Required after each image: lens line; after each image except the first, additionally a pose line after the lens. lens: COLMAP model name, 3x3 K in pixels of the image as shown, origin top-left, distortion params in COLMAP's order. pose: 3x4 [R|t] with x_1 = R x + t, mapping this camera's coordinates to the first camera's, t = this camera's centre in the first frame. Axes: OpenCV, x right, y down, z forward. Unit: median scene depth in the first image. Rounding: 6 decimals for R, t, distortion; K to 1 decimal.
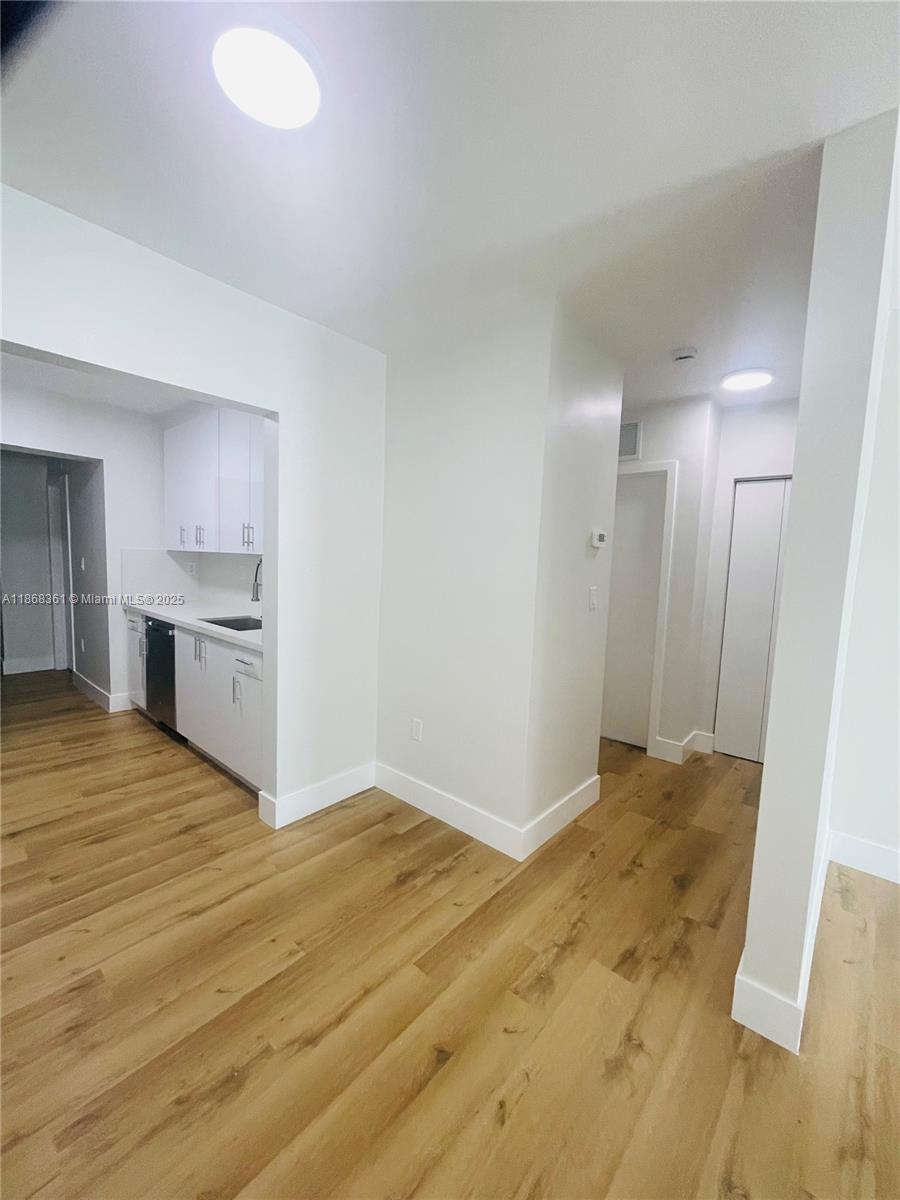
lens RADIAL K [[482.2, 0, 449.2], [0, 482.2, 602.4], [0, 0, 1]] dist [-0.000706, -0.000029]
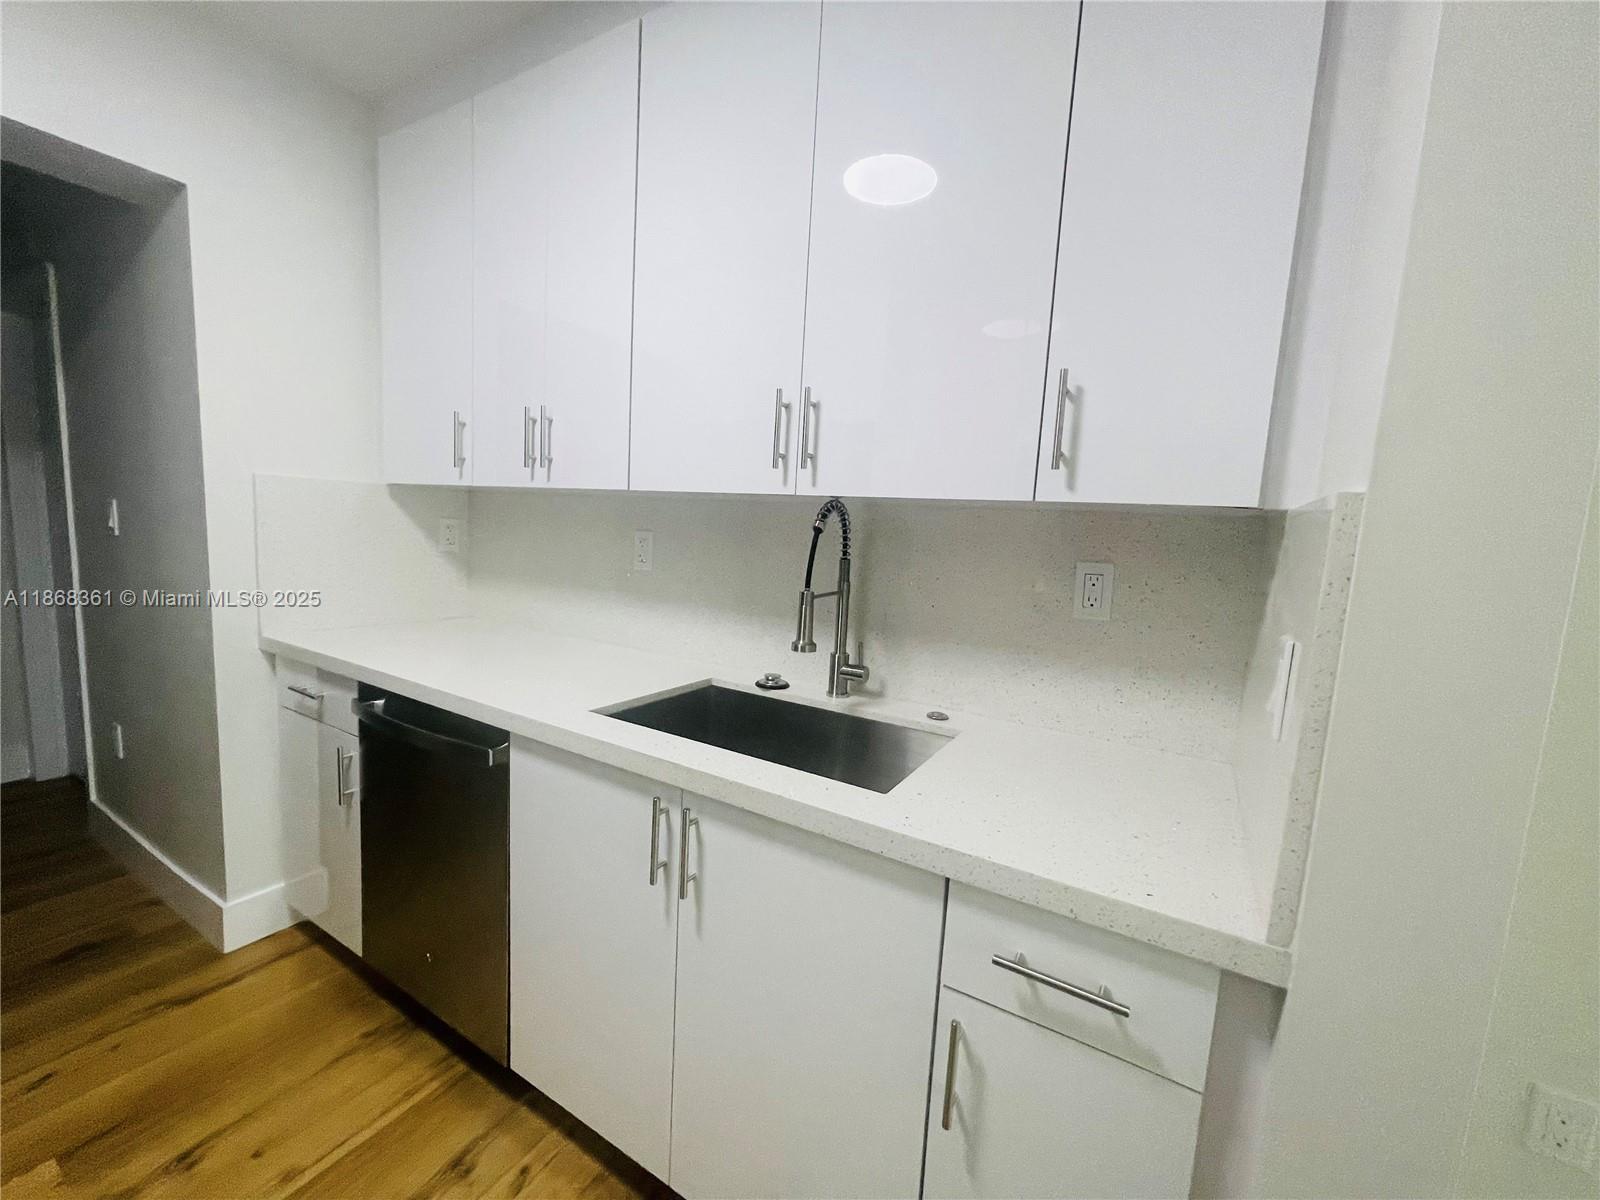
lens RADIAL K [[648.7, 0, 800.0], [0, 648.7, 600.0], [0, 0, 1]] dist [0.007996, 0.000179]
pose [[0.984337, -0.006373, 0.176183, -0.391887], [0.000679, 0.999476, 0.032361, -0.039428], [-0.176297, -0.031735, 0.983825, 0.488110]]
